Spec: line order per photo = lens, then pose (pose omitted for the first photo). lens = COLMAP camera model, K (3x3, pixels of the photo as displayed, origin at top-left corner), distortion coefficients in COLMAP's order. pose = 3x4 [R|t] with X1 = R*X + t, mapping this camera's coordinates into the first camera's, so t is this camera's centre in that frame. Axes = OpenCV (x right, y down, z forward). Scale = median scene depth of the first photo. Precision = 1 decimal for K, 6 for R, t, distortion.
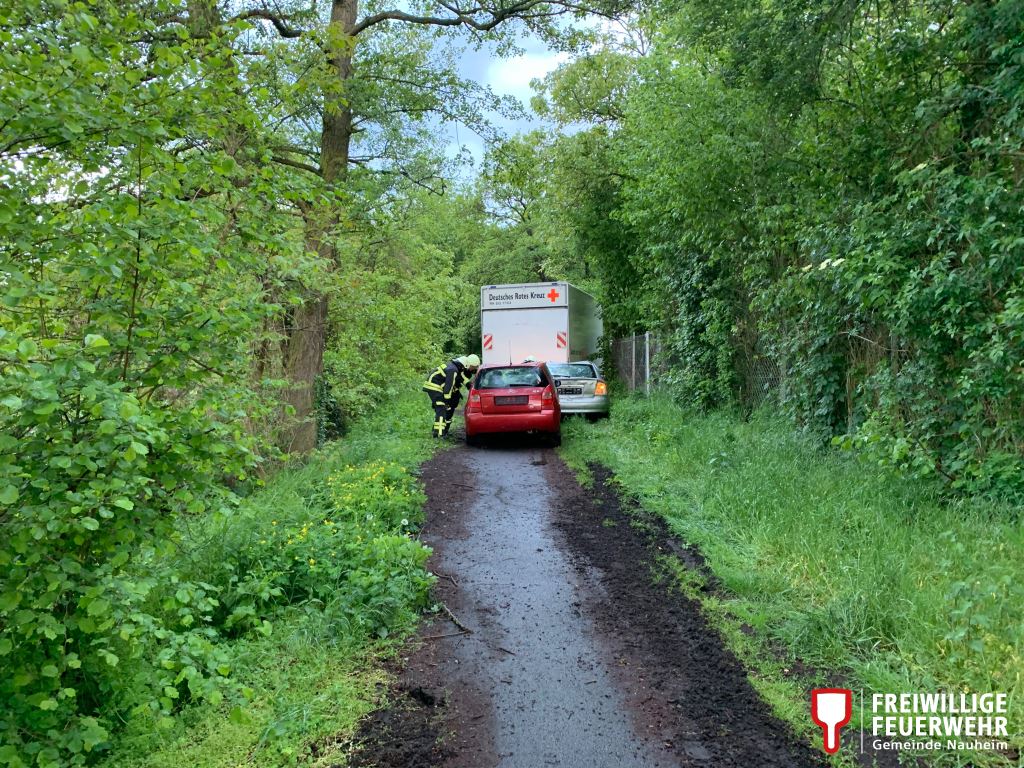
lens RADIAL K [[867.7, 0, 512.0], [0, 867.7, 384.0], [0, 0, 1]] dist [0.061602, -0.007858]
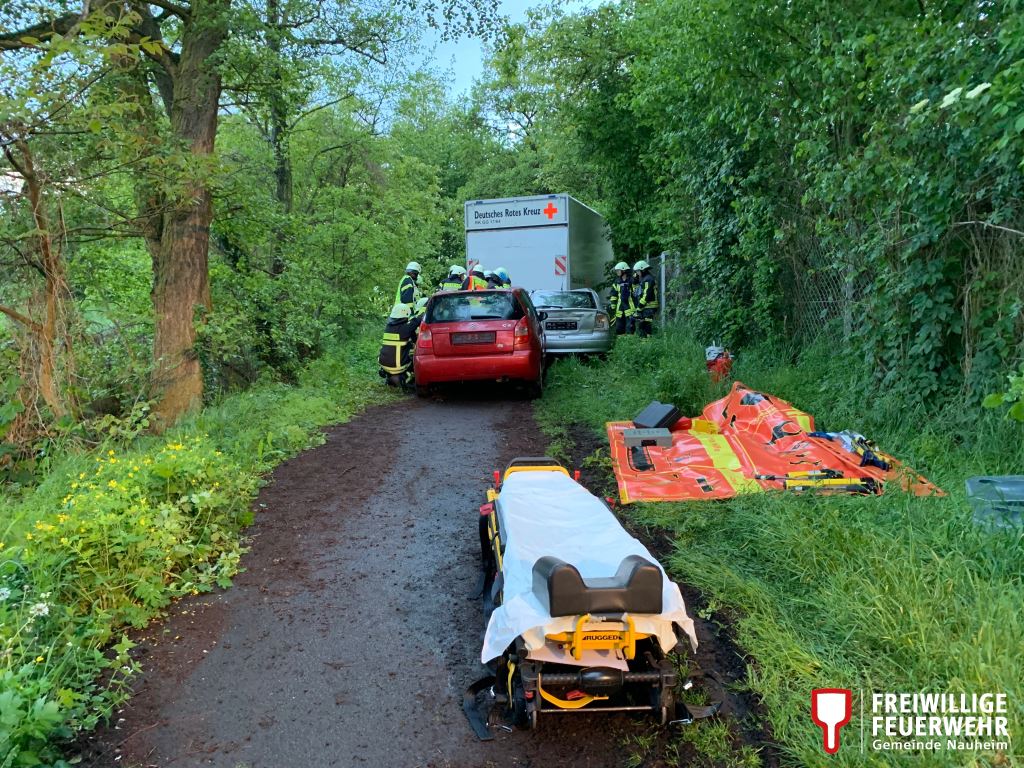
lens RADIAL K [[867.7, 0, 512.0], [0, 867.7, 384.0], [0, 0, 1]] dist [0.061602, -0.007858]
pose [[0.999600, -0.007495, -0.027286, 0.046731], [0.009397, 0.997485, 0.070249, 0.005841], [0.026691, -0.070478, 0.997156, 0.230978]]
